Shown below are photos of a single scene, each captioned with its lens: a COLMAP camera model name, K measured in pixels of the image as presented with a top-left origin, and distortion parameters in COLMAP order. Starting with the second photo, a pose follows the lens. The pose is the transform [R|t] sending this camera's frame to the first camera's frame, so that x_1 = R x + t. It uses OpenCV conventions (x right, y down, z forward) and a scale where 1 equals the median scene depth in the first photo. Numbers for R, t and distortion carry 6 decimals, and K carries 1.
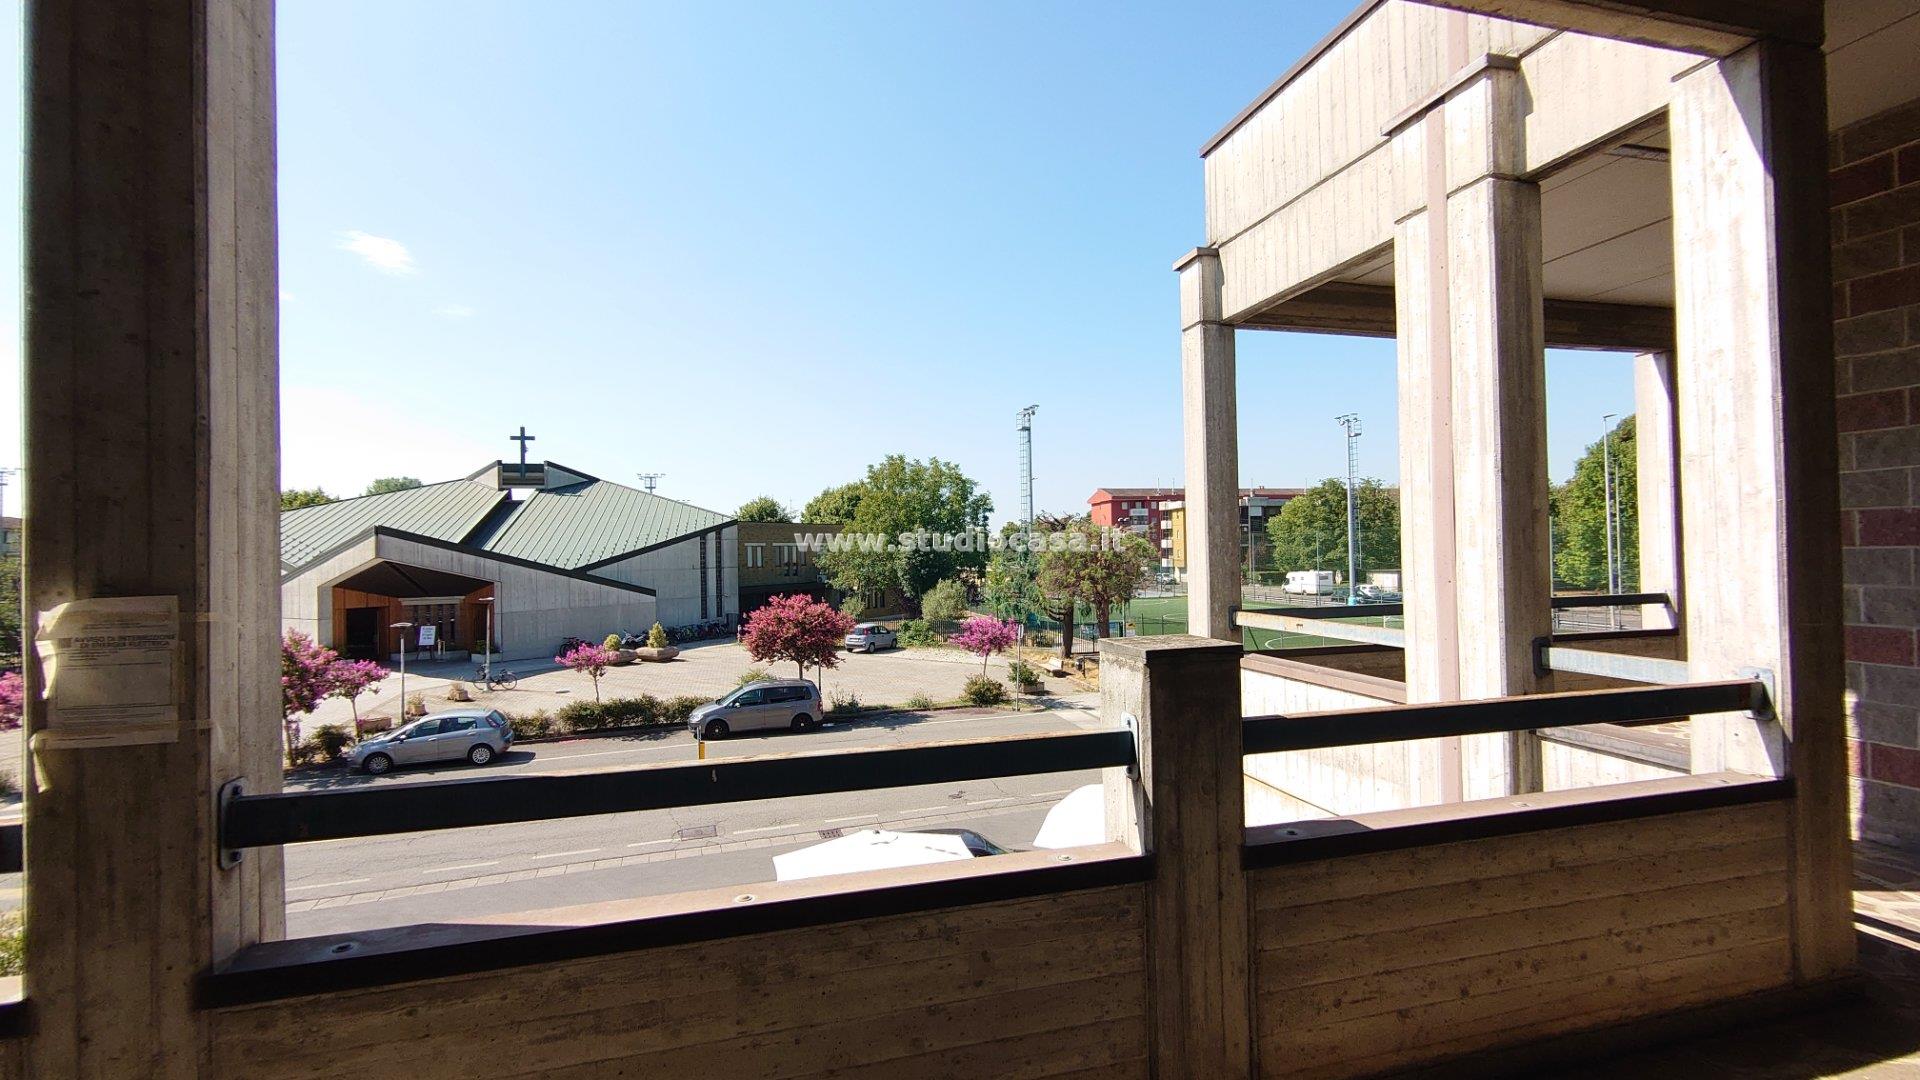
lens RADIAL K [[817.1, 0, 961.9], [0, 817.1, 541.3], [0, 0, 1]] dist [0.004427, -0.001256]
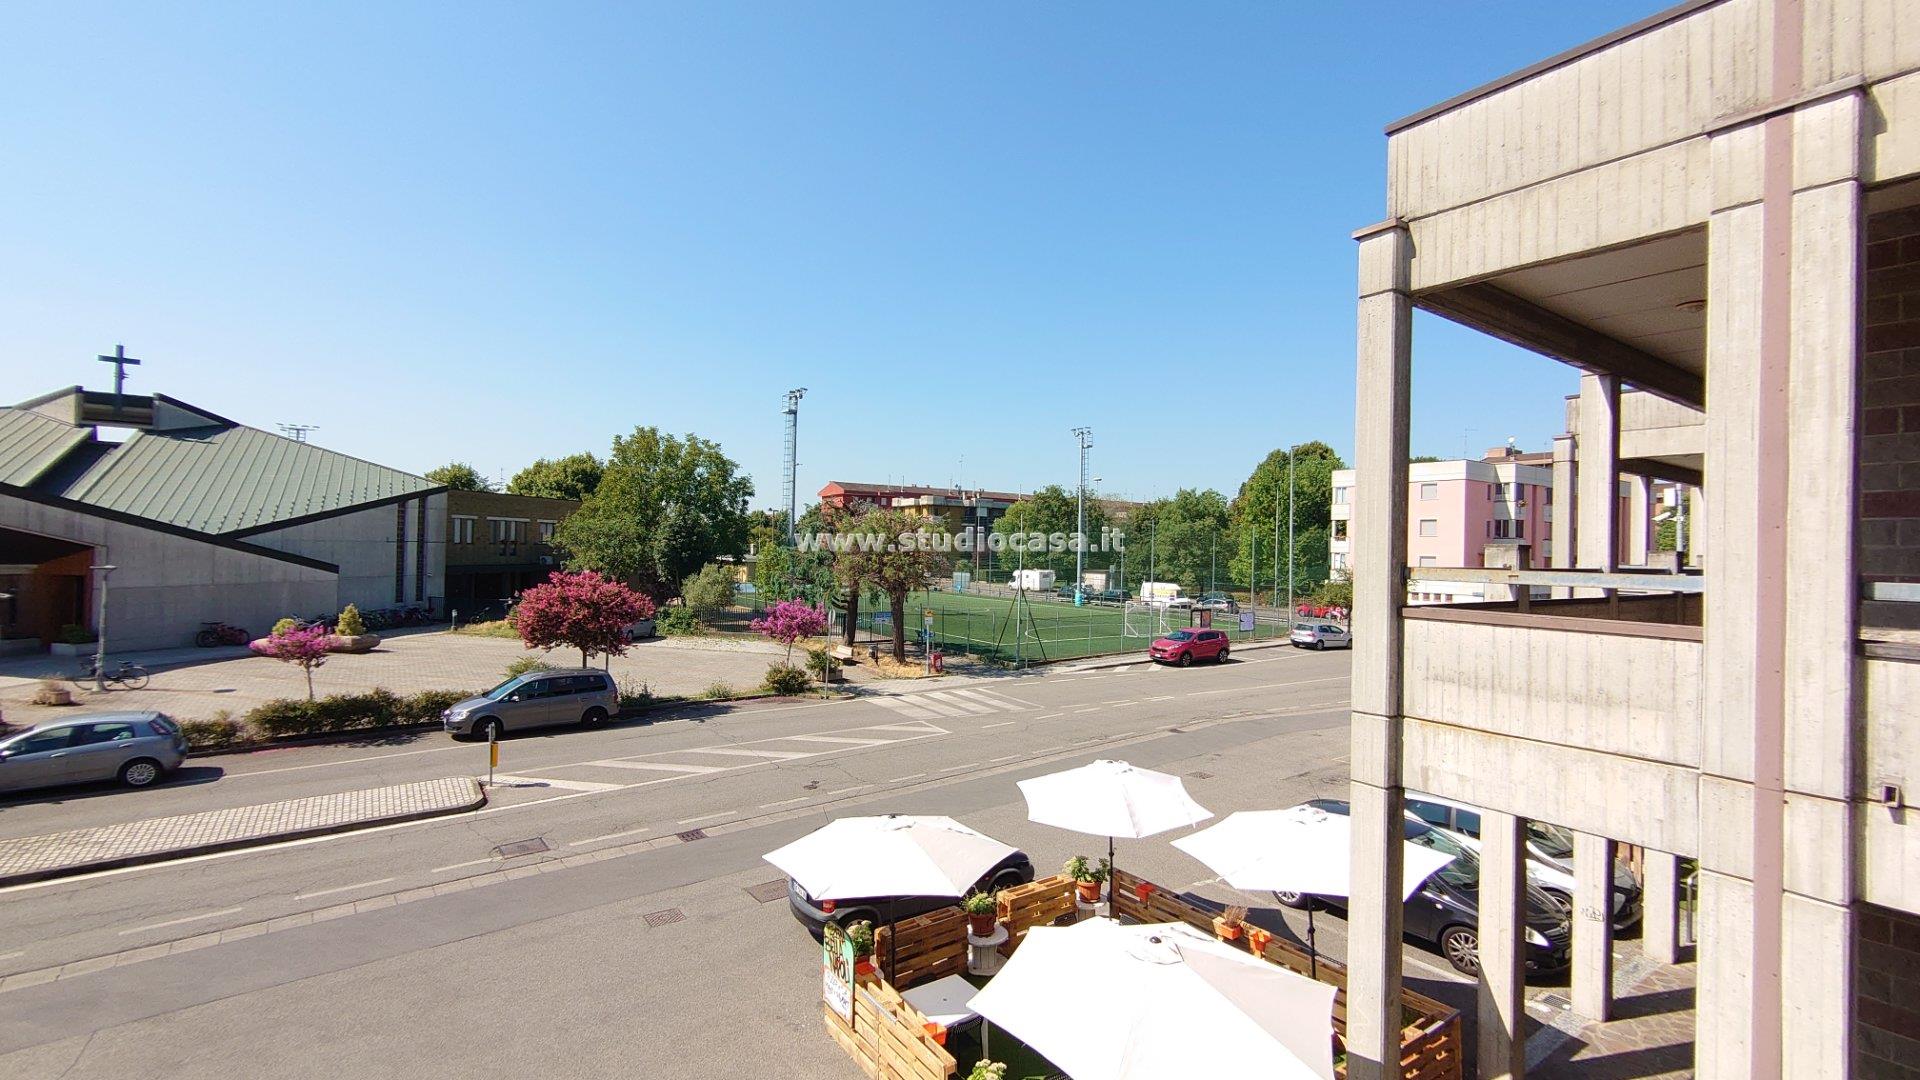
lens RADIAL K [[817.1, 0, 965.6], [0, 817.1, 538.8], [0, 0, 1]] dist [0.004427, -0.001256]
pose [[0.938639, 0.042281, 0.342299, -0.109517], [-0.043459, 0.999046, -0.004233, 0.015073], [-0.342152, -0.010903, 0.939581, 0.038763]]
